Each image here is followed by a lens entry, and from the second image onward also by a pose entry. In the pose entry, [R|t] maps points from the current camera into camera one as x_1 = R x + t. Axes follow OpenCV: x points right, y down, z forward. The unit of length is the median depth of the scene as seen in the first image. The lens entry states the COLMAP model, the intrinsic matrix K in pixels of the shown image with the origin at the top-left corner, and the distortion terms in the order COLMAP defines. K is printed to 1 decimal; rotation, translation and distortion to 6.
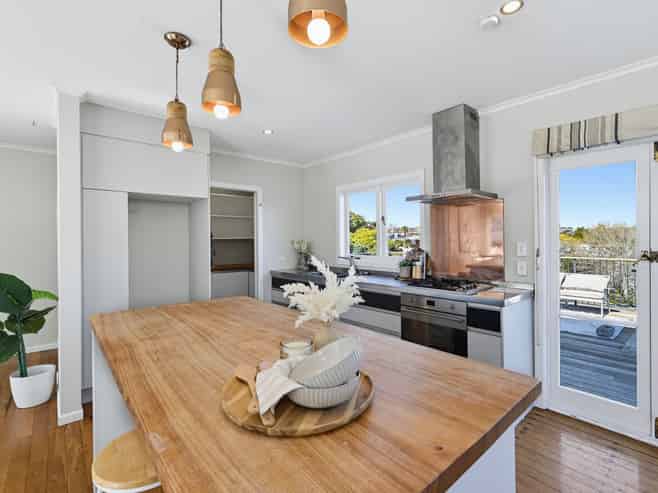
lens RADIAL K [[315.7, 0, 338.0], [0, 315.7, 237.5], [0, 0, 1]] dist [-0.001689, -0.000015]
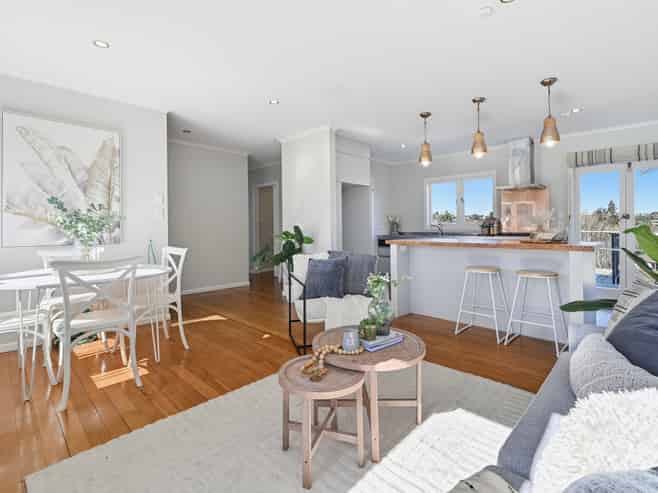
lens RADIAL K [[315.9, 0, 334.1], [0, 315.9, 223.7], [0, 0, 1]] dist [0.000220, -0.000003]
pose [[0.997367, -0.000879, 0.072519, -0.707263], [0.000782, 0.999999, 0.001375, 0.067622], [-0.072520, -0.001315, 0.997366, -0.617769]]
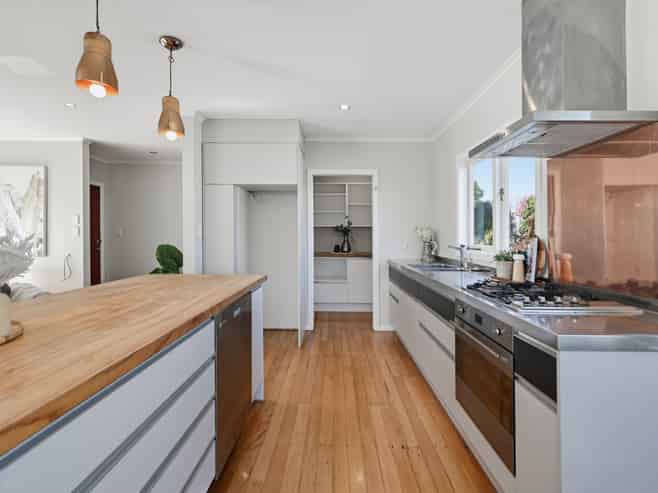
lens RADIAL K [[315.7, 0, 338.0], [0, 315.7, 237.5], [0, 0, 1]] dist [-0.001689, -0.000015]
pose [[0.750181, 0.013944, -0.661085, 0.387307], [-0.000318, 0.999785, 0.020726, 0.029752], [0.661232, -0.015338, 0.750025, 0.290346]]
